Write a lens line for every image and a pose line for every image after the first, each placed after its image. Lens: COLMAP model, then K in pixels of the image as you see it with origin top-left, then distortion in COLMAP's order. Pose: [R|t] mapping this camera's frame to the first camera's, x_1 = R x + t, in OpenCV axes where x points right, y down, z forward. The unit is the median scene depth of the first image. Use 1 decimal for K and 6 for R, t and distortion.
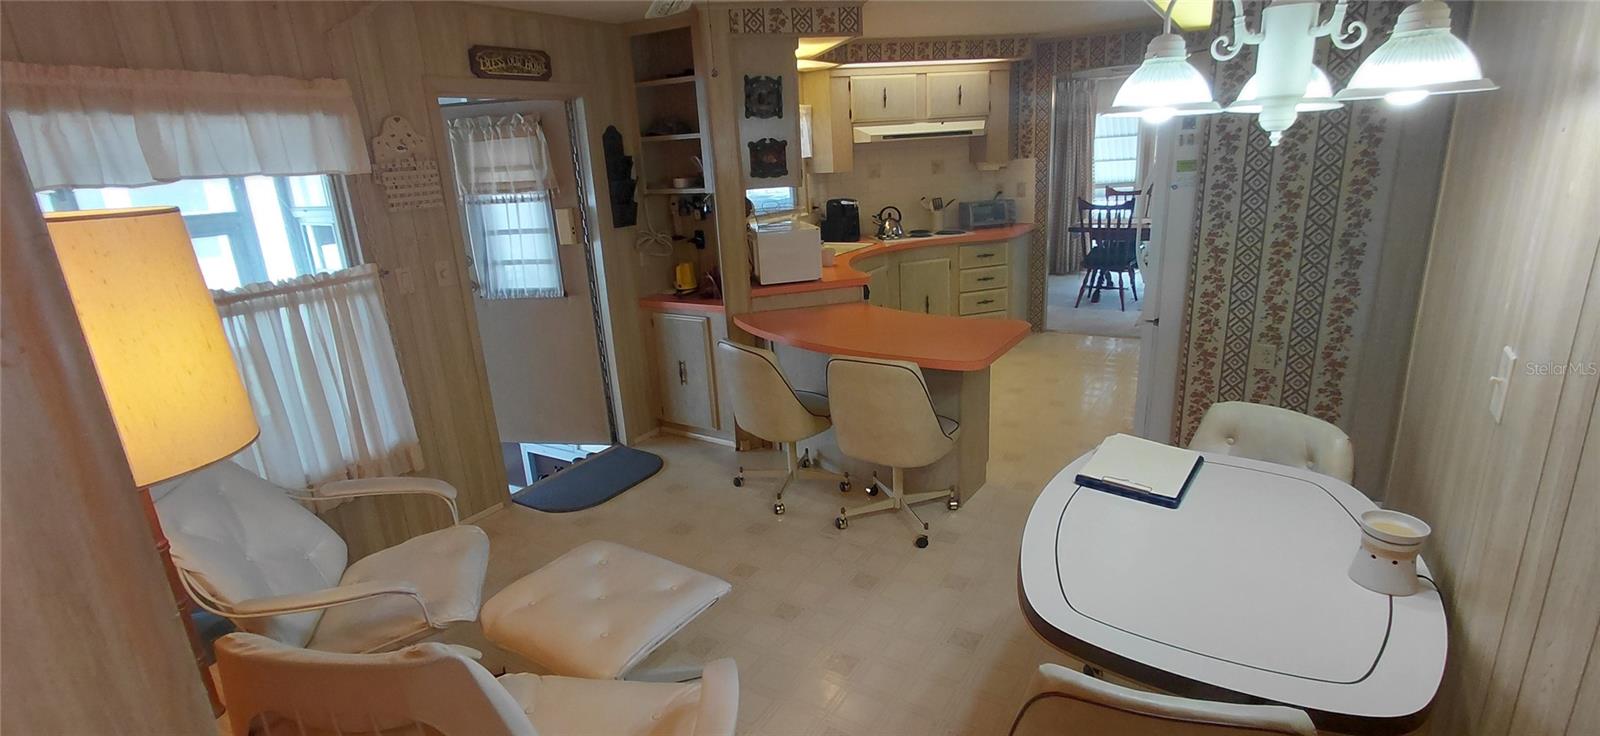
lens RADIAL K [[691.3, 0, 800.0], [0, 691.3, 368.0], [0, 0, 1]] dist [-0.005409, -0.000844]
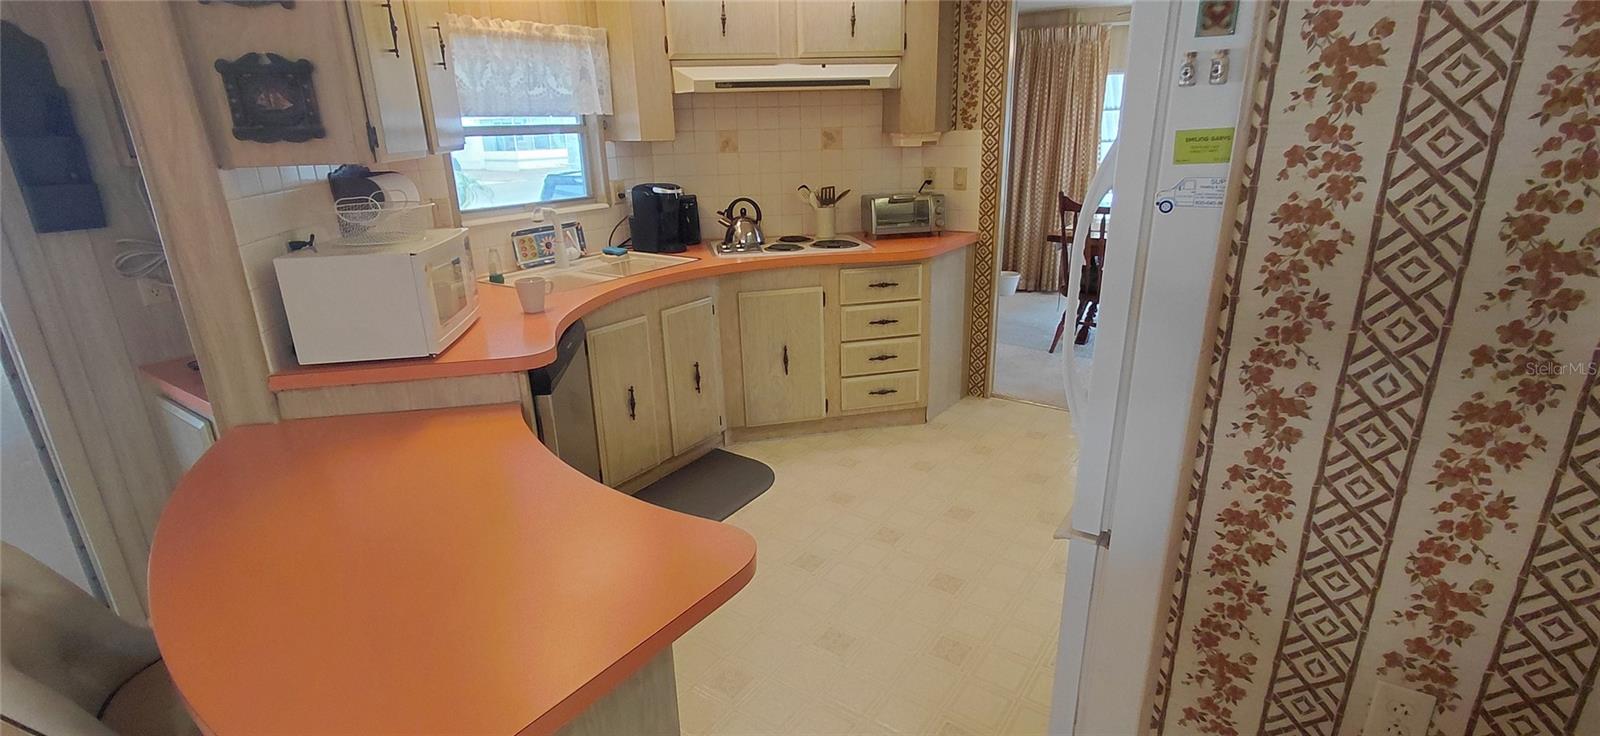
lens RADIAL K [[691.3, 0, 800.0], [0, 691.3, 368.0], [0, 0, 1]] dist [-0.005409, -0.000844]
pose [[0.998165, 0.048166, -0.036703, 0.226019], [-0.046765, 0.998179, 0.038106, -0.111483], [0.038471, -0.036320, 0.998599, 0.385632]]
